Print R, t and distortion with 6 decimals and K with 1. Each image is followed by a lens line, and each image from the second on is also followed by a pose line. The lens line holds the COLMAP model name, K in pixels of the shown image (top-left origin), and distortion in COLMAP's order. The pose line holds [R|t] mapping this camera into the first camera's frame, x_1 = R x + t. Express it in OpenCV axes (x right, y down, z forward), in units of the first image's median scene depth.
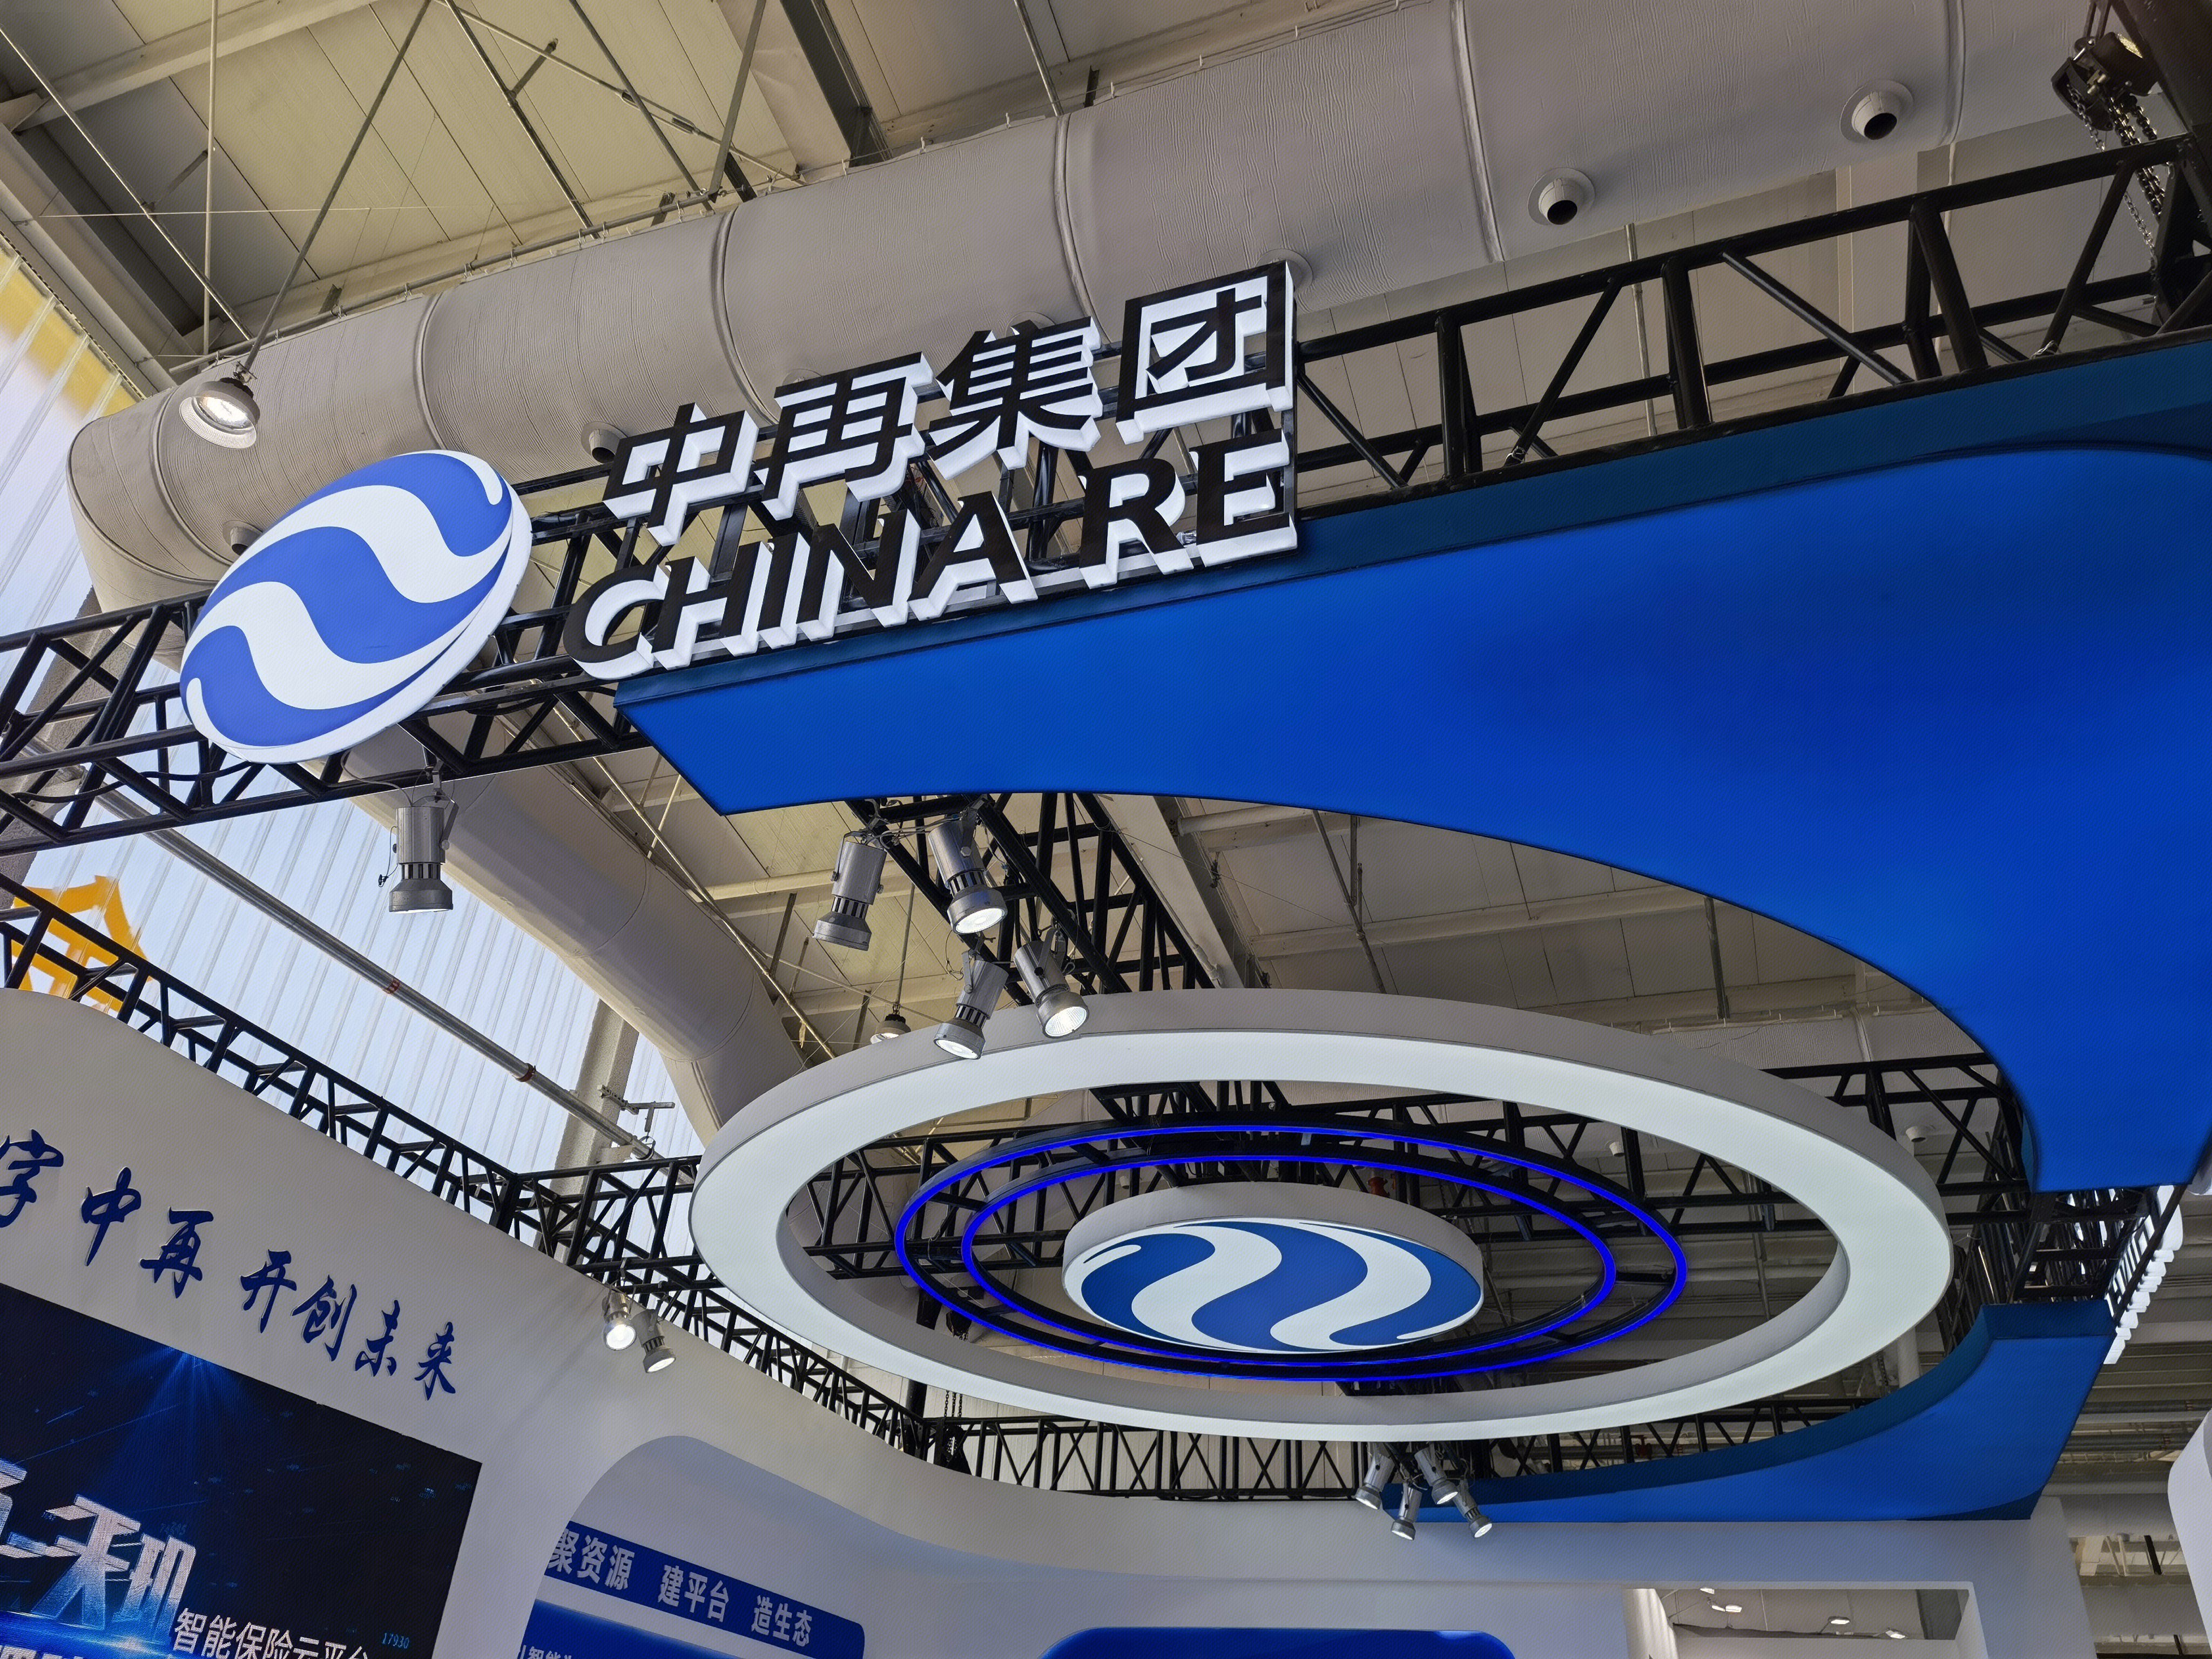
lens RADIAL K [[1621.6, 0, 1090.5], [0, 1621.6, 838.2], [0, 0, 1]] dist [0.086904, 0.005260]
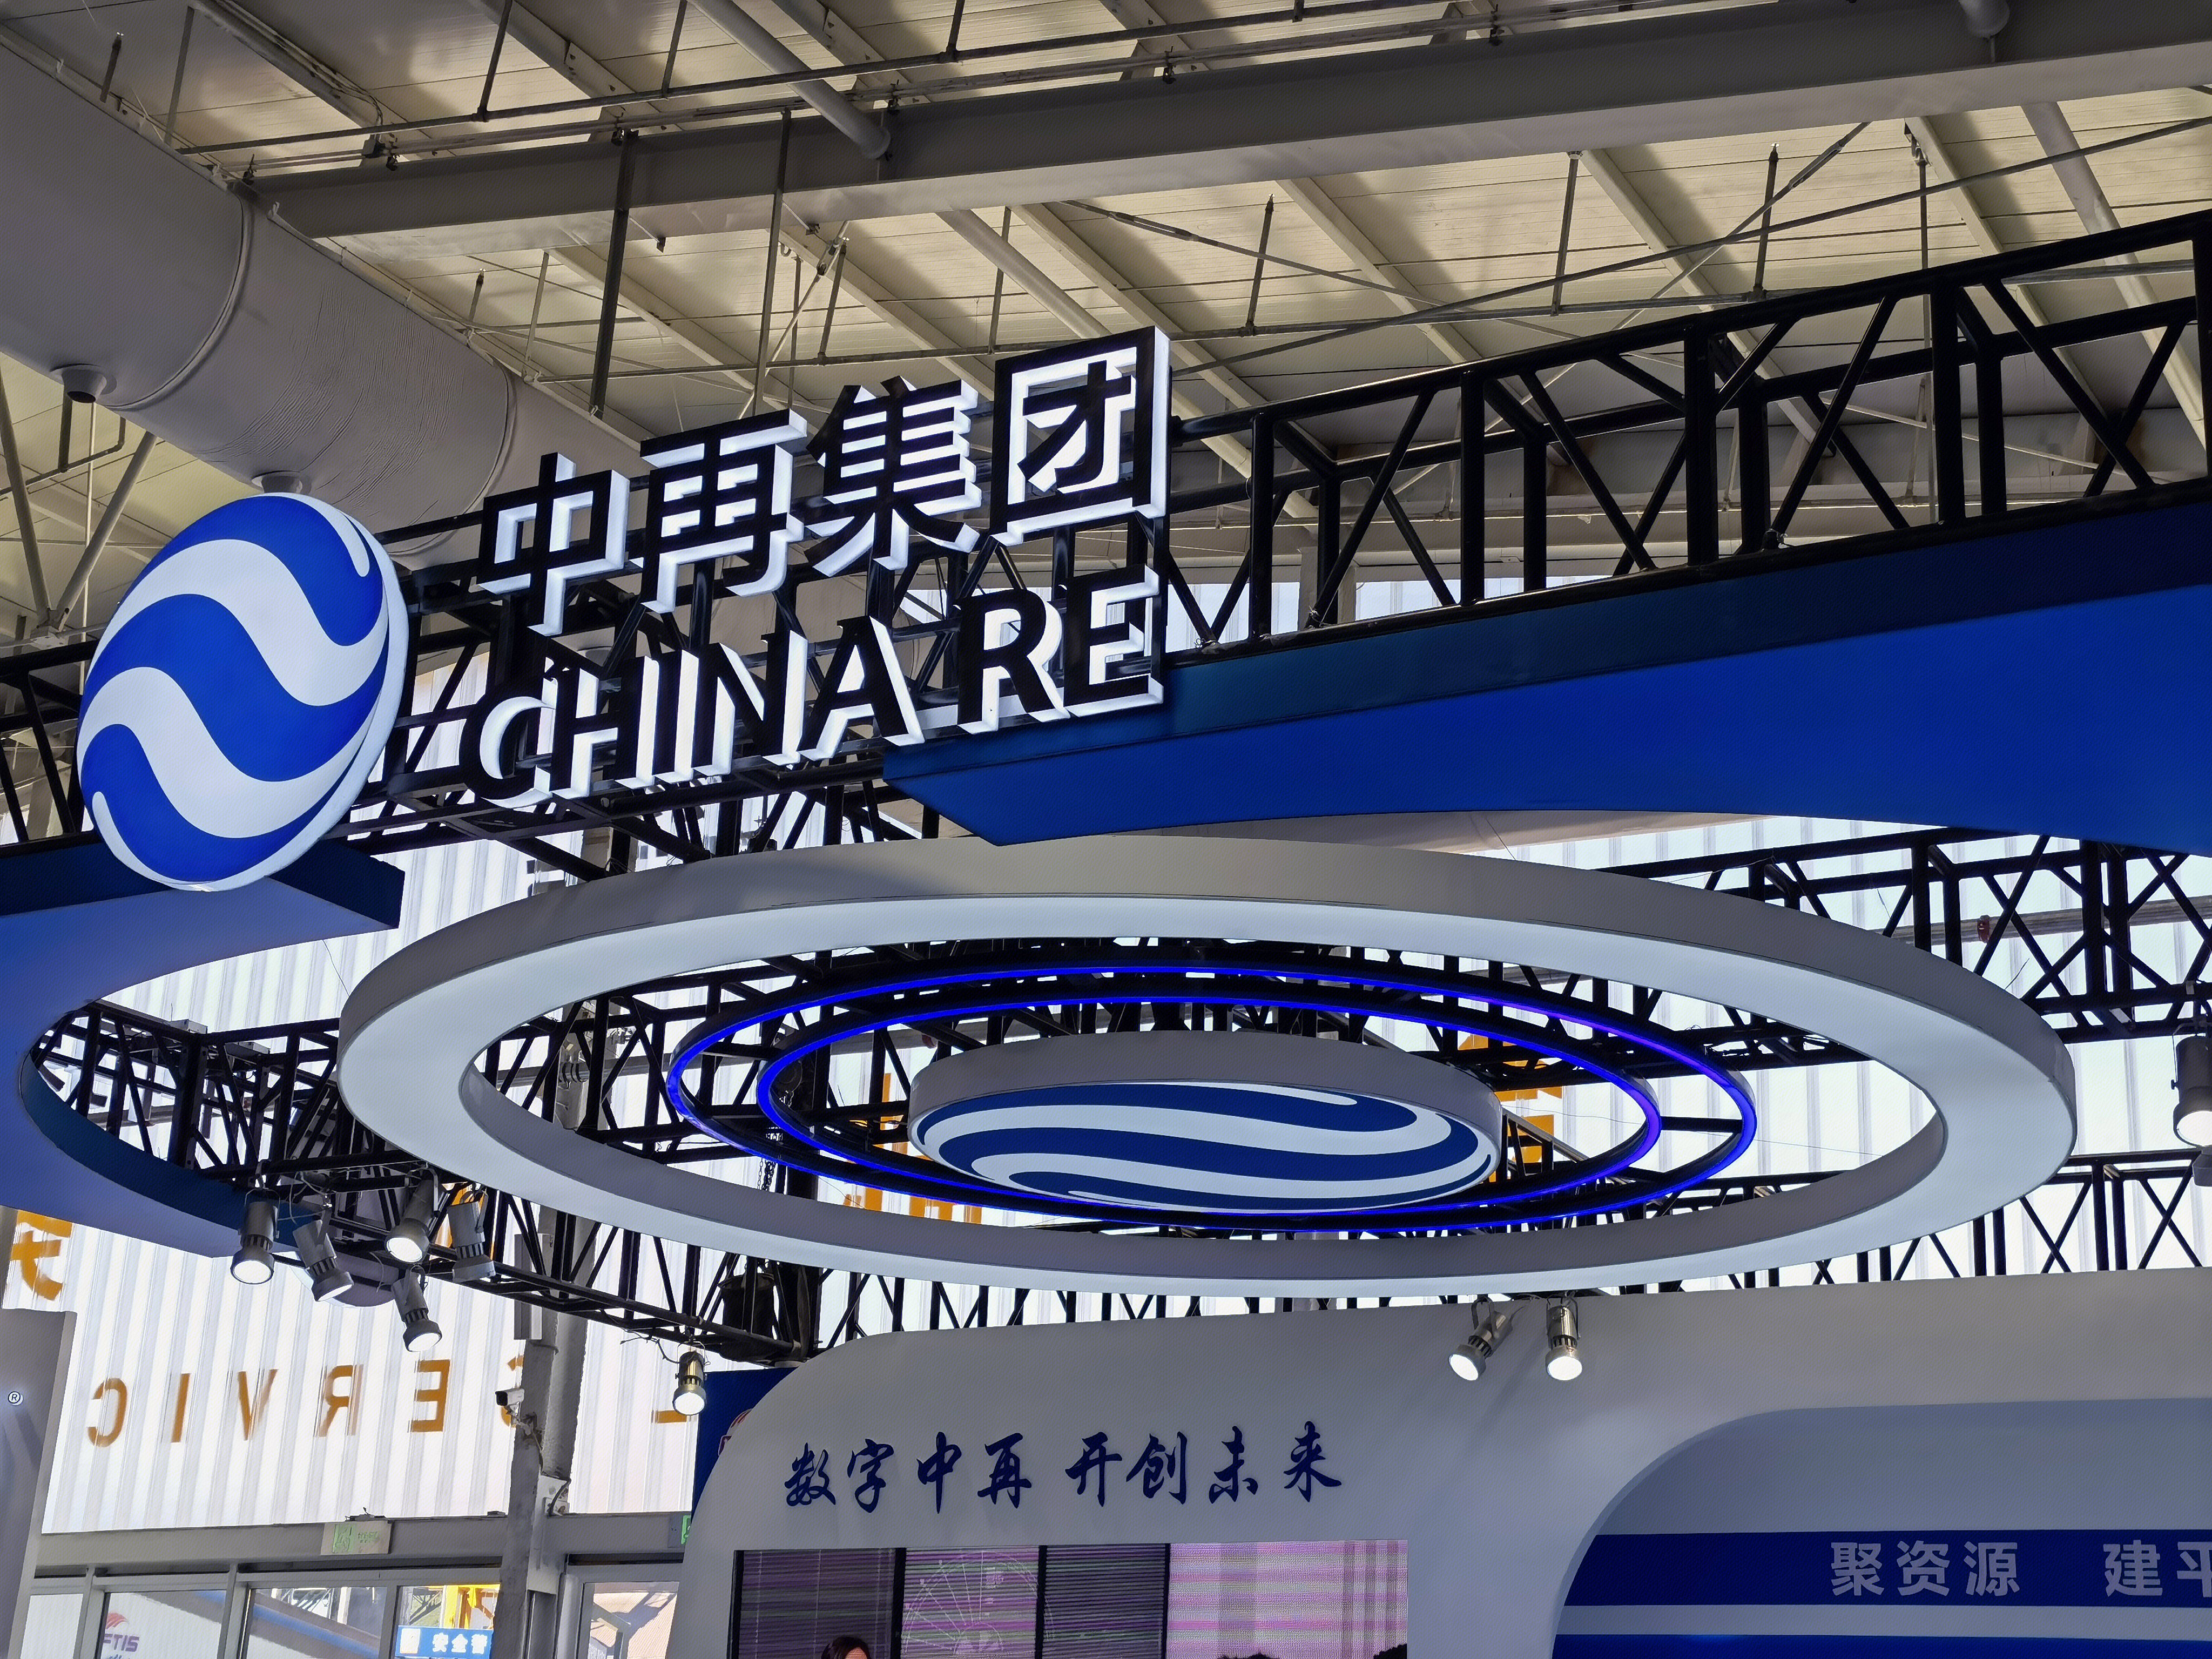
lens RADIAL K [[3296.4, 0, 1109.5], [0, 3296.4, 826.0], [0, 0, 1]] dist [-0.021699, 0.000000]
pose [[0.986356, -0.084936, -0.141020, 0.318973], [0.116603, 0.965155, 0.234265, -0.500768], [0.116209, -0.247512, 0.961890, -0.809322]]
